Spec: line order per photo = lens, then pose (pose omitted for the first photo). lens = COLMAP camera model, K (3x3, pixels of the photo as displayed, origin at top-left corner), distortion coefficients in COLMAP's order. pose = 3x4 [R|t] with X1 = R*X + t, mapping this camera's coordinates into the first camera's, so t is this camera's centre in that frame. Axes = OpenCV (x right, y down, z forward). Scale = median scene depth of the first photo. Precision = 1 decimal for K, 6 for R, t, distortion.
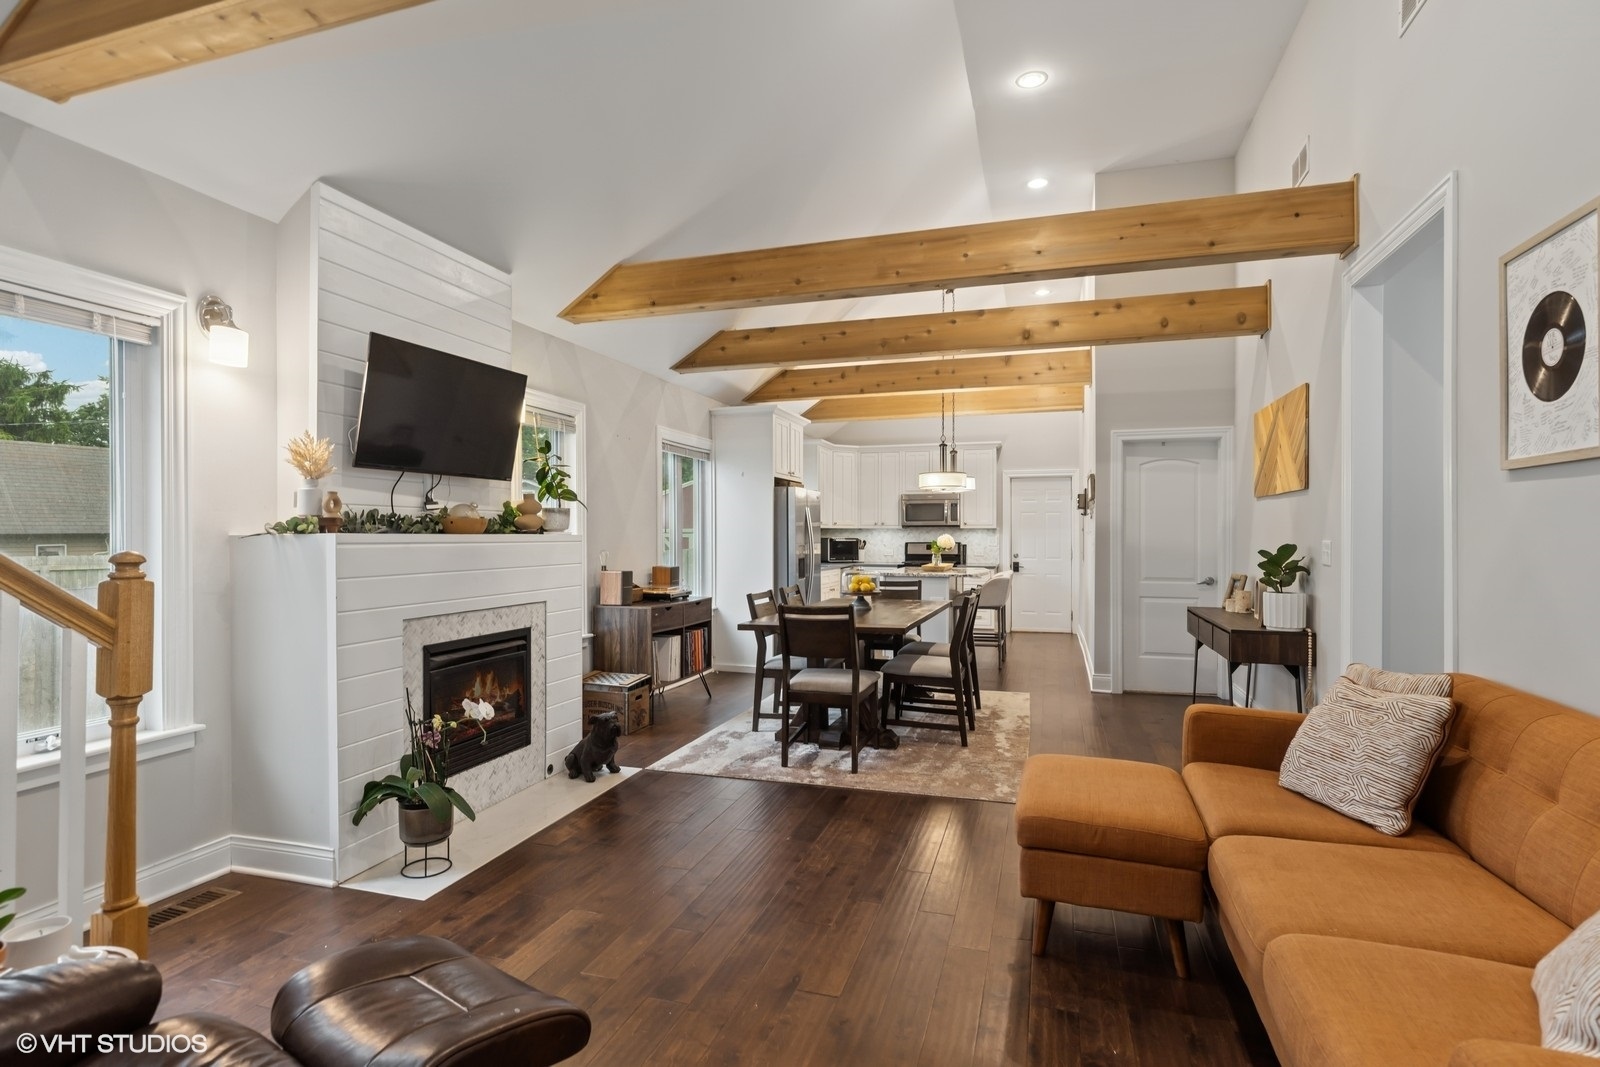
lens RADIAL K [[789.4, 0, 801.6], [0, 789.4, 535.9], [0, 0, 1]] dist [0.000984, -0.000469]
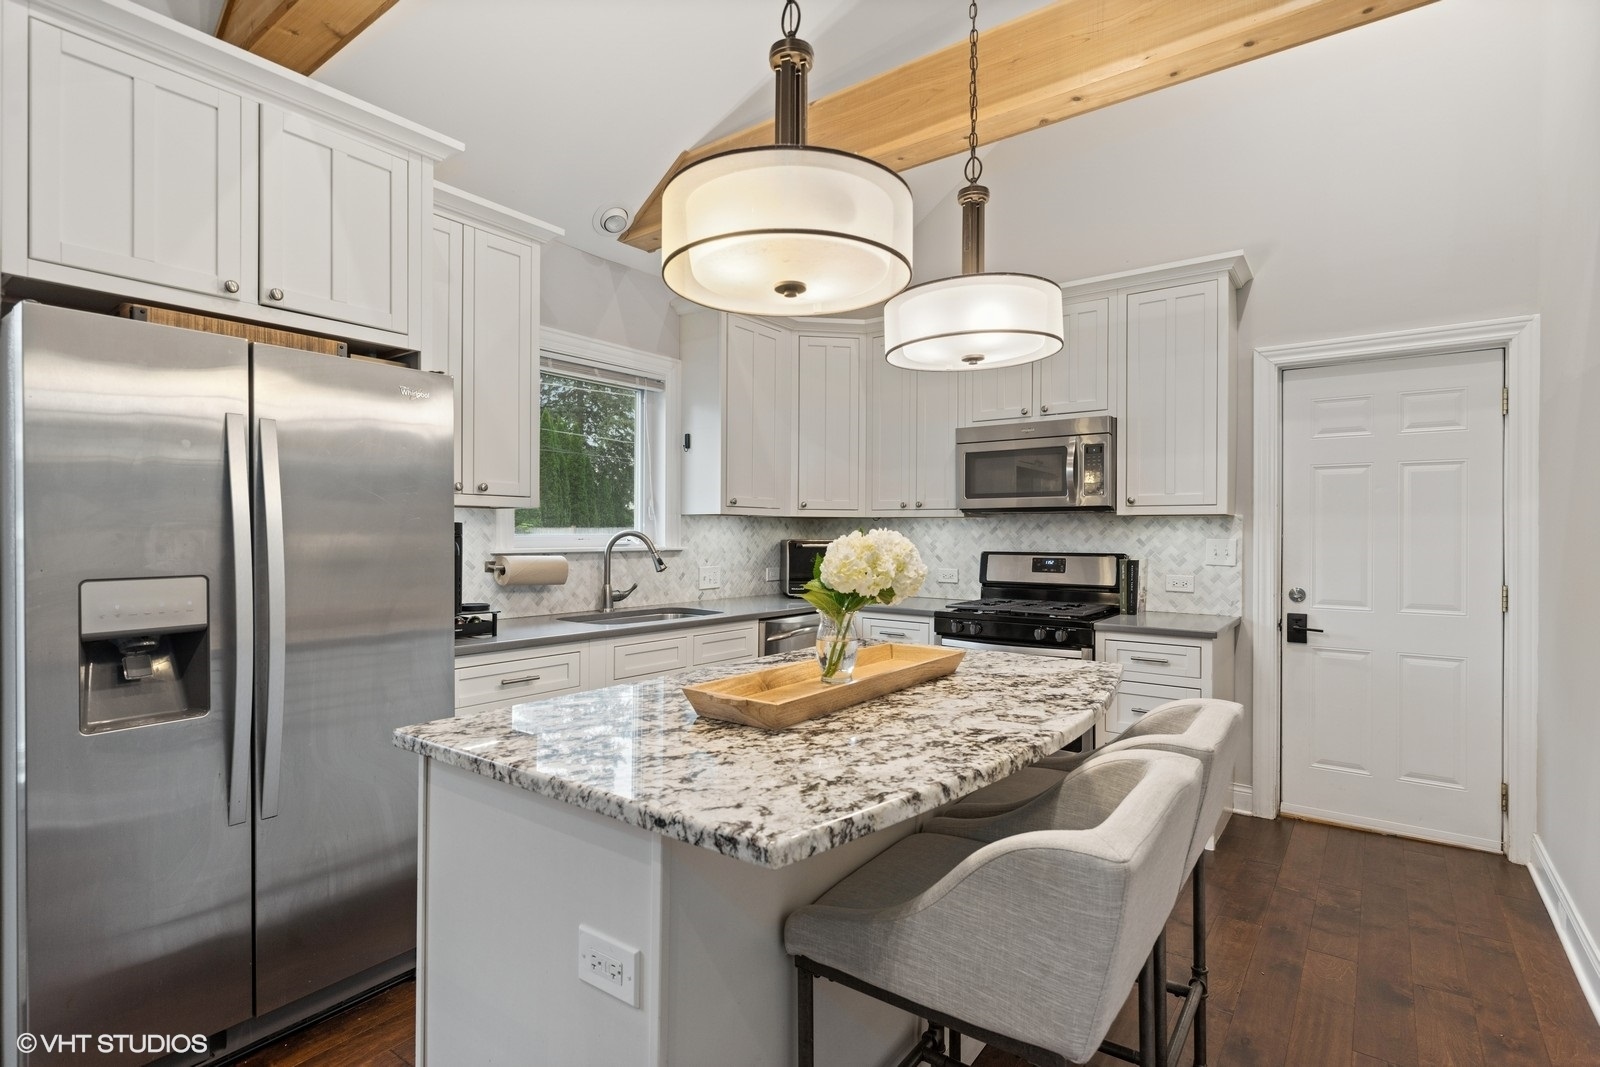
lens RADIAL K [[789.4, 0, 799.5], [0, 789.4, 531.7], [0, 0, 1]] dist [0.000984, -0.000469]
pose [[0.945272, 0.004001, -0.326260, 0.179753], [-0.005858, 0.999972, -0.004709, 0.000650], [0.326232, 0.006362, 0.945268, 0.606841]]
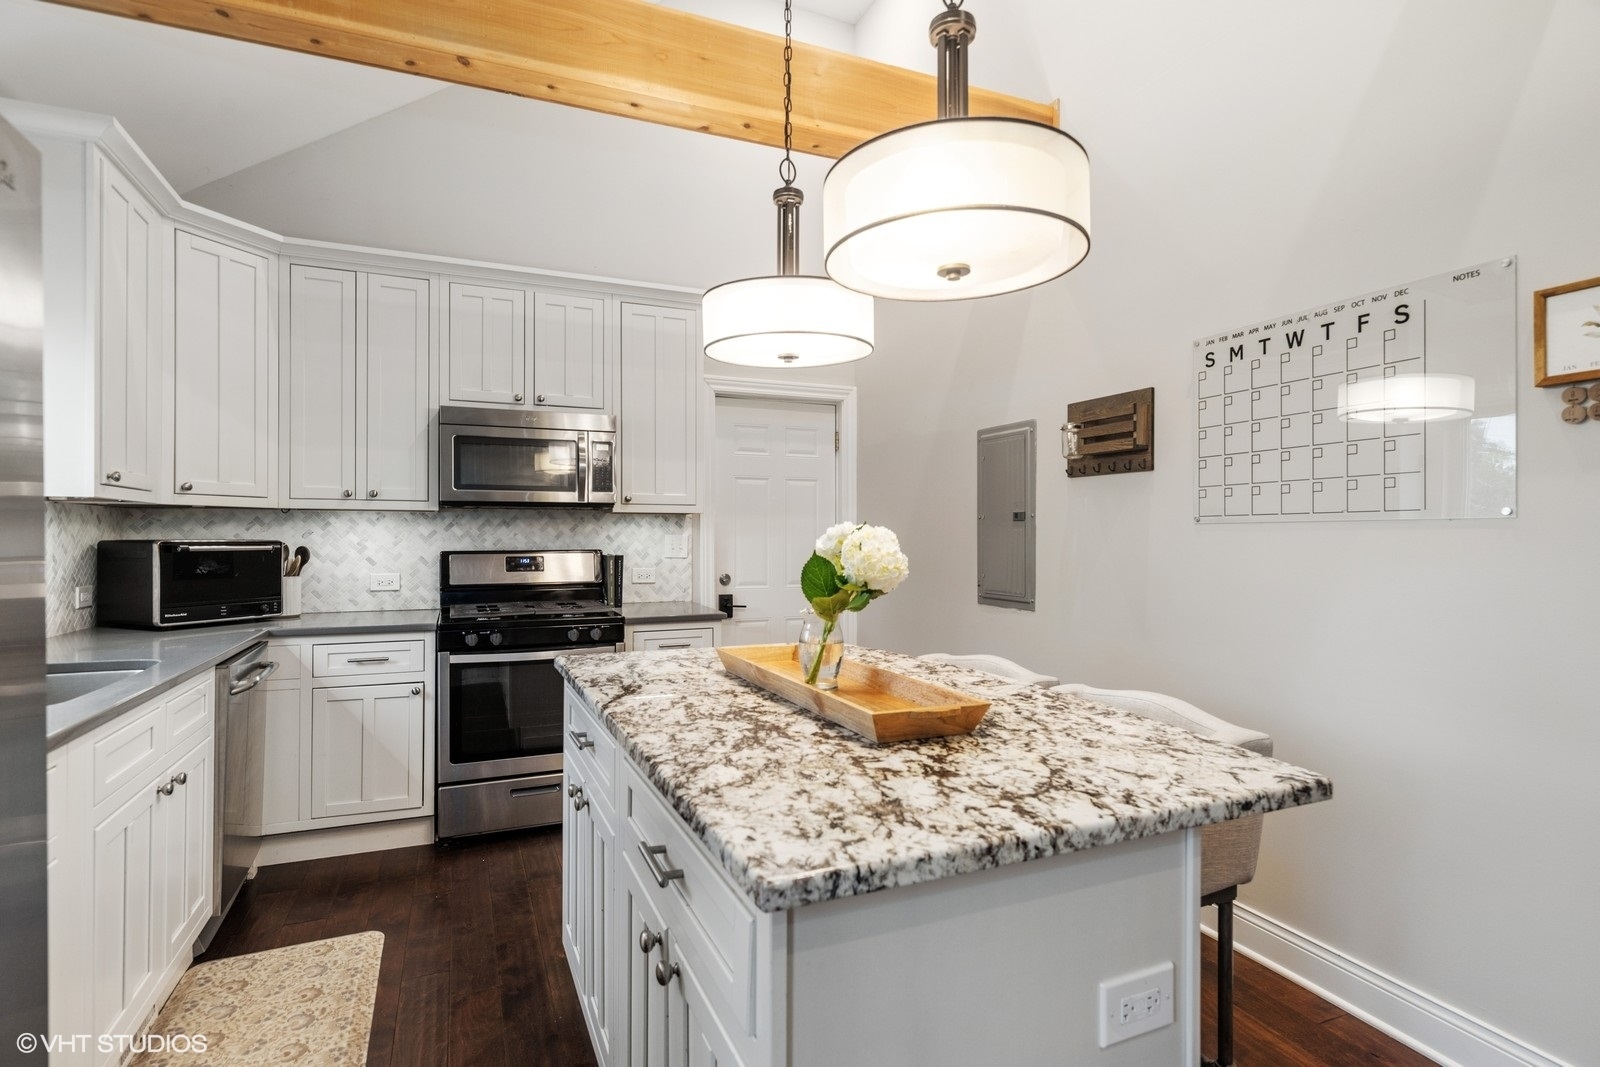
lens RADIAL K [[789.4, 0, 797.2], [0, 789.4, 533.8], [0, 0, 1]] dist [0.000984, -0.000469]
pose [[0.757455, 0.000812, 0.652886, 0.024387], [0.001410, 0.999995, -0.002879, 0.001844], [-0.652885, 0.003101, 0.757450, 0.654368]]
